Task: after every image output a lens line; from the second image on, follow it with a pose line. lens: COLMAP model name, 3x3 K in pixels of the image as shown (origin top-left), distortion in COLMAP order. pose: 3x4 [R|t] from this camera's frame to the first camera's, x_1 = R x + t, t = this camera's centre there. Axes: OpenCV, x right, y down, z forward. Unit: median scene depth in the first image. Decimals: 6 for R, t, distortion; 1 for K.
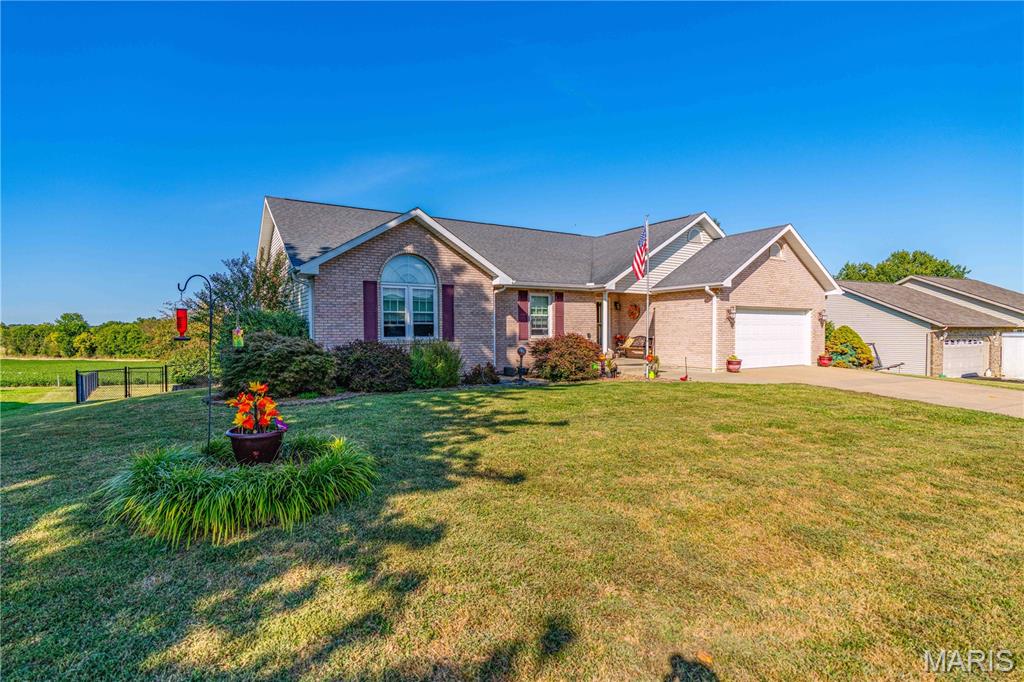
lens RADIAL K [[472.2, 0, 466.6], [0, 472.2, 340.5], [0, 0, 1]] dist [-0.001406, 0.000119]
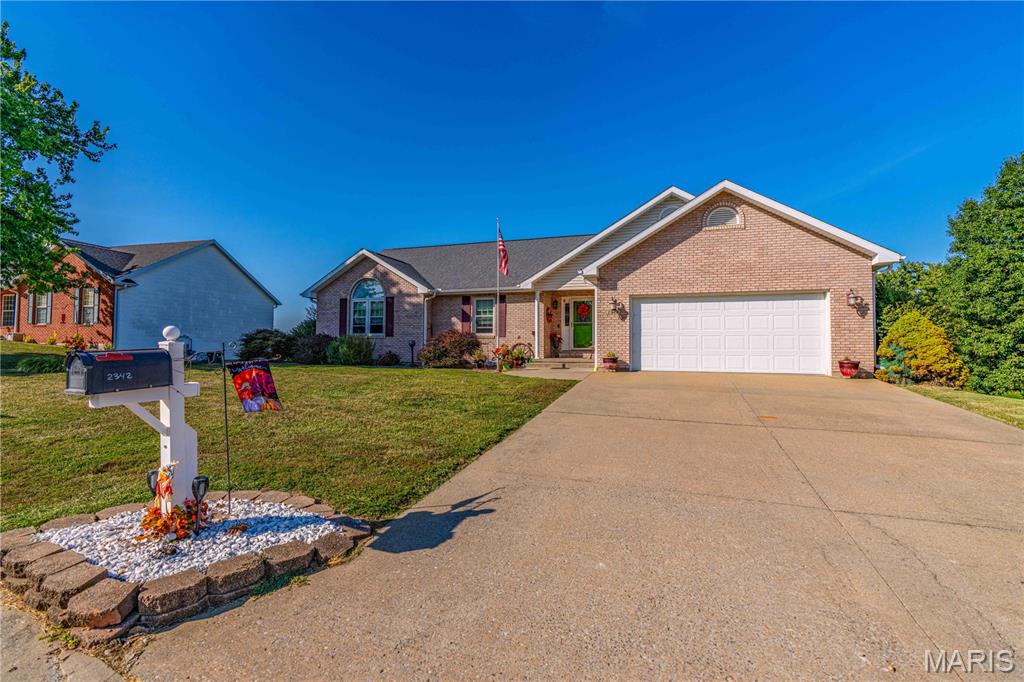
lens RADIAL K [[457.5, 0, 504.7], [0, 457.5, 332.3], [0, 0, 1]] dist [-0.002277, -0.000101]
pose [[0.675796, -0.017880, -0.736872, 1.029521], [-0.022692, 0.998727, -0.045046, 0.037045], [0.736739, 0.047163, 0.674530, 0.275901]]
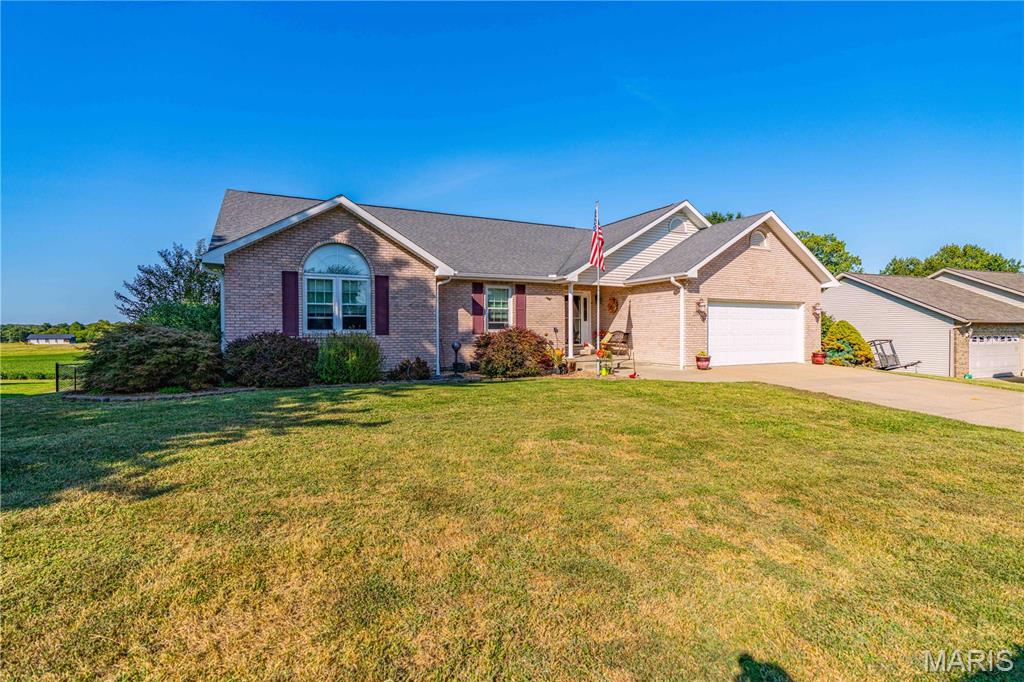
lens RADIAL K [[457.5, 0, 504.7], [0, 457.5, 332.3], [0, 0, 1]] dist [-0.002277, -0.000101]
pose [[0.998260, 0.002437, -0.058921, 0.223843], [-0.003181, 0.999916, -0.012538, 0.006525], [0.058885, 0.012703, 0.998184, 0.075846]]
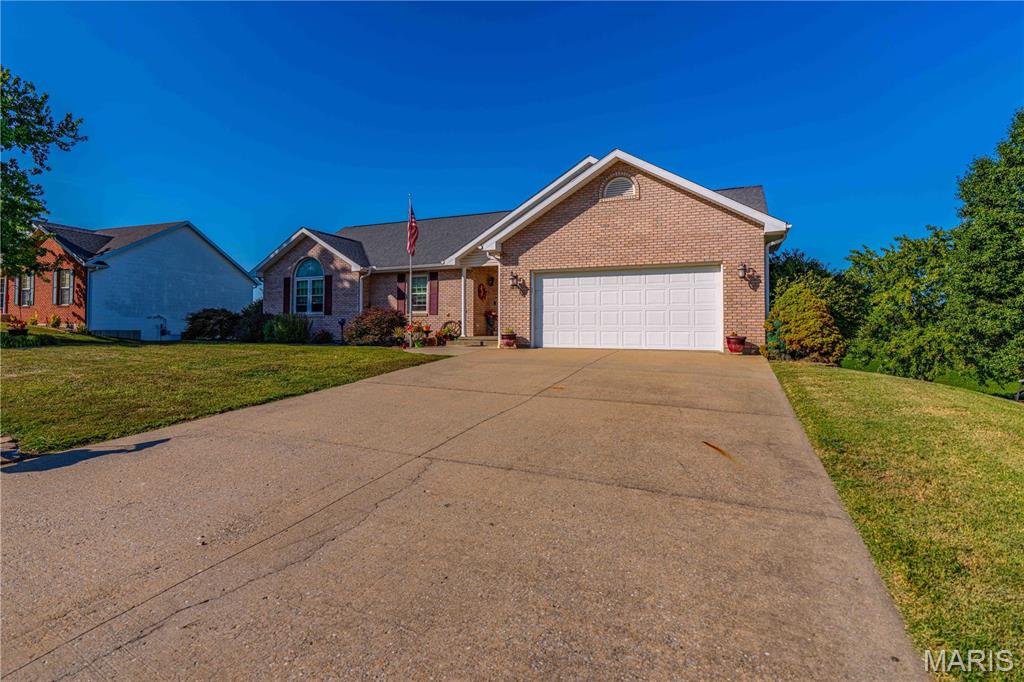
lens RADIAL K [[494.7, 0, 493.1], [0, 494.7, 316.1], [0, 0, 1]] dist [-0.002522, -0.000932]
pose [[0.603842, -0.016709, -0.796929, 1.231028], [-0.021783, 0.999061, -0.037452, 0.042718], [0.796806, 0.039974, 0.602911, 0.422395]]
